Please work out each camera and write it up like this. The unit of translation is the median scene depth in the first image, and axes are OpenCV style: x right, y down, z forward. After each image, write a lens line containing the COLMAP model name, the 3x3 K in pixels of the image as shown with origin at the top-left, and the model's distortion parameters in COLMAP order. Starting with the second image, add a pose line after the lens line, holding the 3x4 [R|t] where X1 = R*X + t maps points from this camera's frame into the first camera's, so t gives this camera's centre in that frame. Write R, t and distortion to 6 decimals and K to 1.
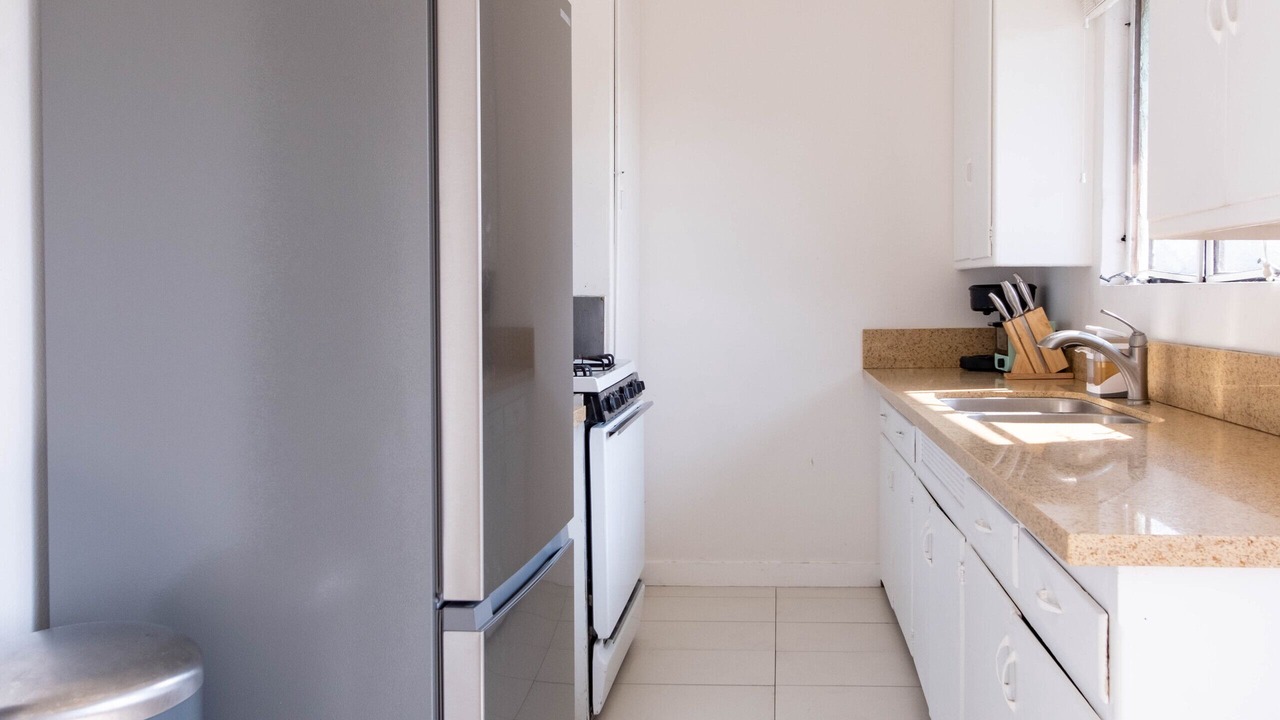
lens RADIAL K [[1051.1, 0, 776.7], [0, 1051.1, 311.2], [0, 0, 1]] dist [0.047344, 0.002424]
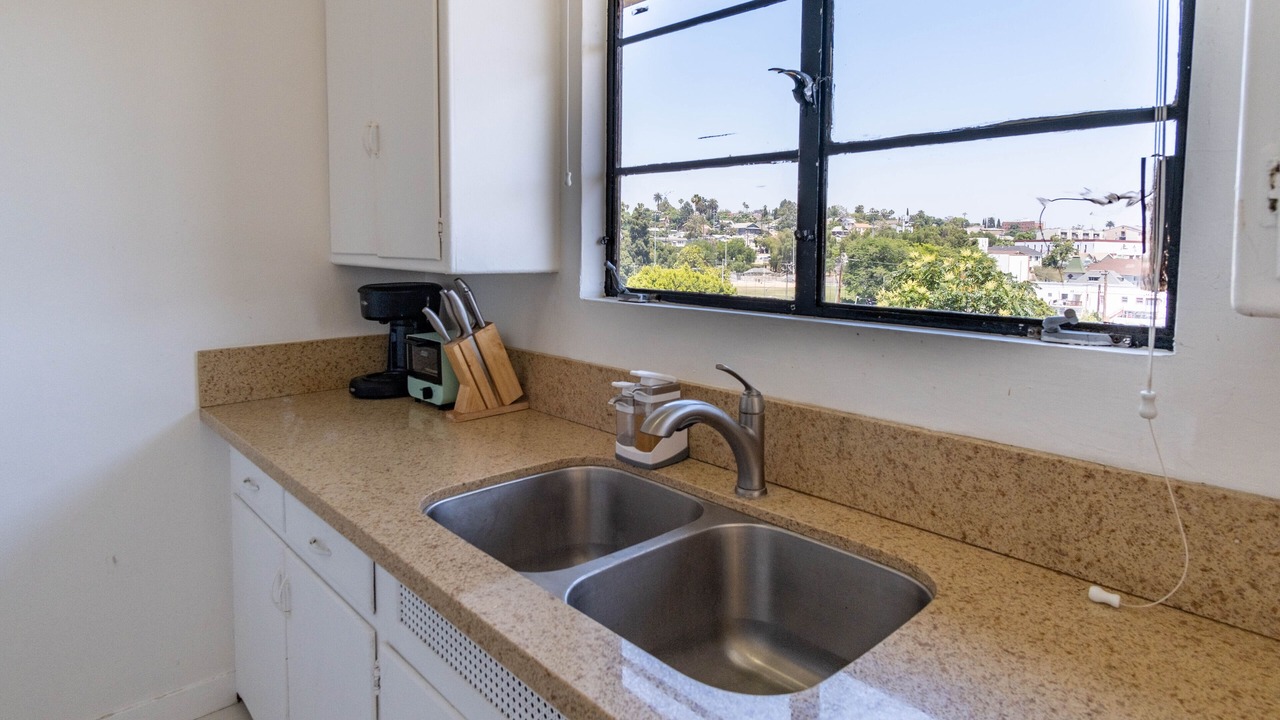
lens RADIAL K [[716.6, 0, 638.9], [0, 716.6, 289.9], [0, 0, 1]] dist [0.004906, 0.000417]
pose [[0.741998, -0.032035, 0.669636, -0.023338], [0.001312, 0.998925, 0.046334, -0.057345], [-0.670401, -0.033502, 0.741243, 0.587109]]
